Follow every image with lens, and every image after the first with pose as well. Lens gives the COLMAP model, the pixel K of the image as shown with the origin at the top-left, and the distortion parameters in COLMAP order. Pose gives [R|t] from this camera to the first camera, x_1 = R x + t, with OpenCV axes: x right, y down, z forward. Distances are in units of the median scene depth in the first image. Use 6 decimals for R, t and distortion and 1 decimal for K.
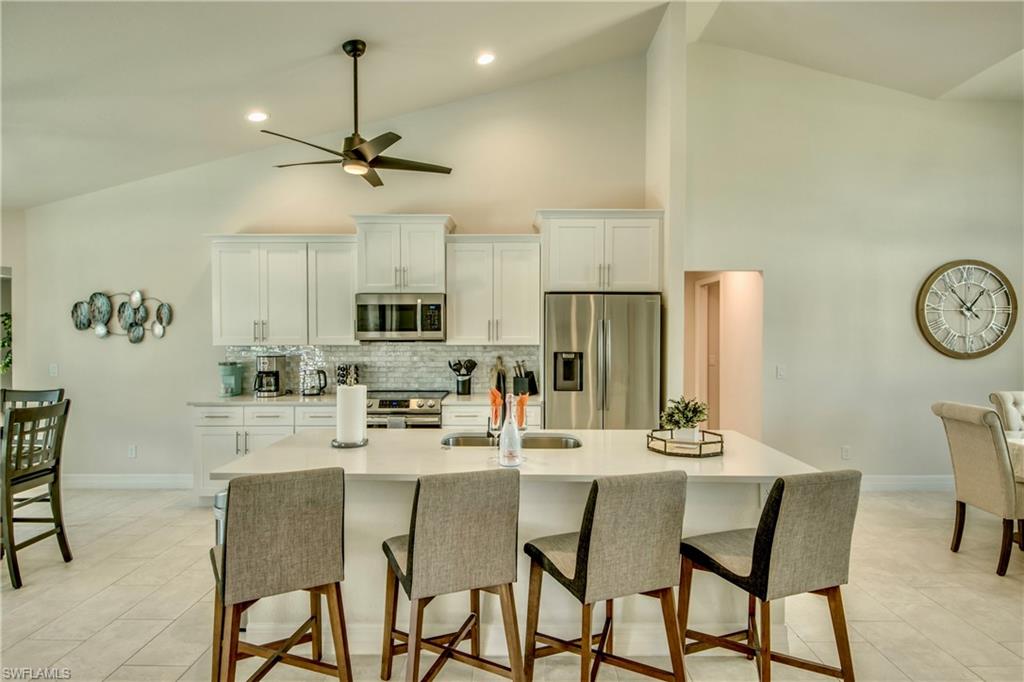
lens RADIAL K [[576.4, 0, 512.0], [0, 576.4, 341.0], [0, 0, 1]] dist [0.013222, -0.000989]
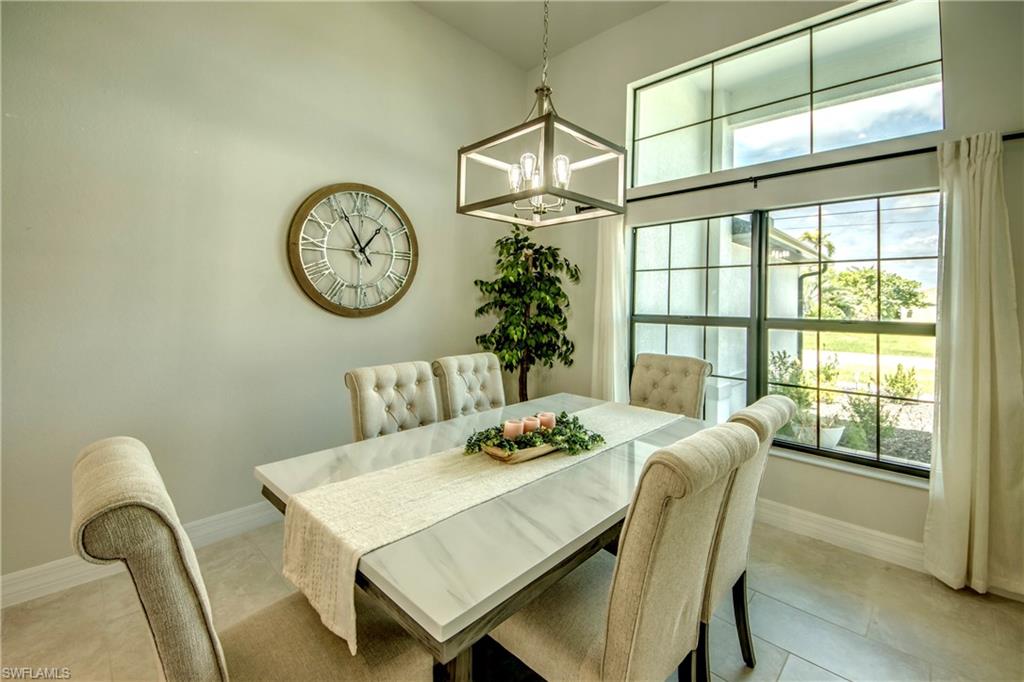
lens RADIAL K [[413.2, 0, 527.6], [0, 413.2, 305.1], [0, 0, 1]] dist [-0.000633, -0.000167]
pose [[0.681283, 0.008723, 0.731968, 0.563354], [-0.002981, 0.999954, -0.009143, 0.020205], [-0.732014, 0.004047, 0.681277, 0.502494]]
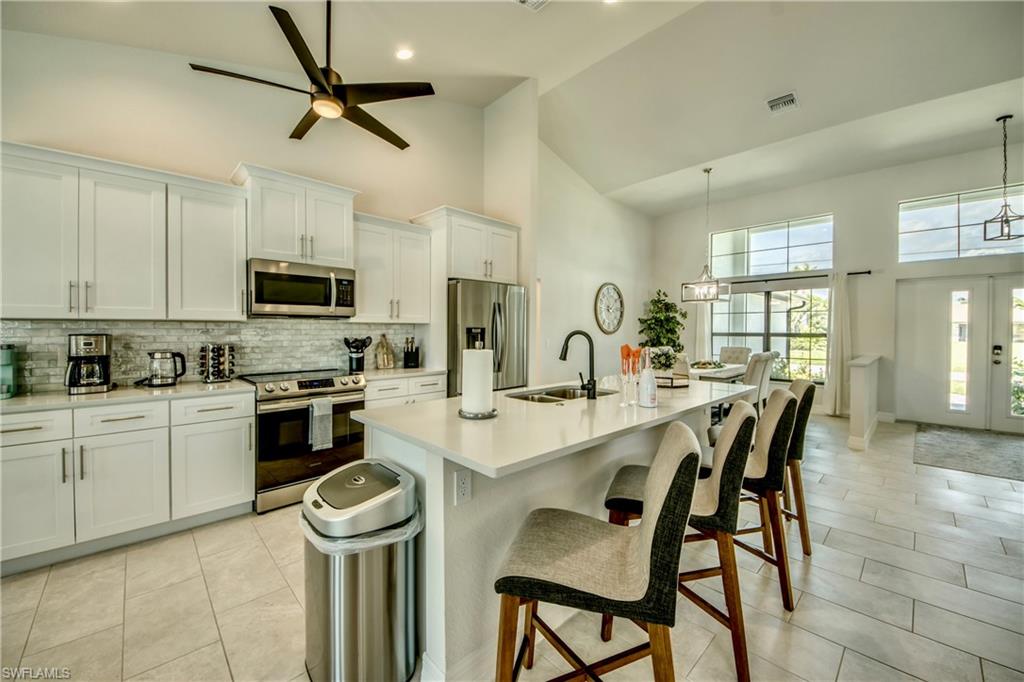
lens RADIAL K [[398.9, 0, 510.2], [0, 398.9, 337.1], [0, 0, 1]] dist [-0.014558, -0.000394]
pose [[0.712460, -0.009771, 0.701645, -0.385577], [0.008198, 0.999951, 0.005602, 0.030626], [-0.701665, 0.001761, 0.712505, 0.306688]]
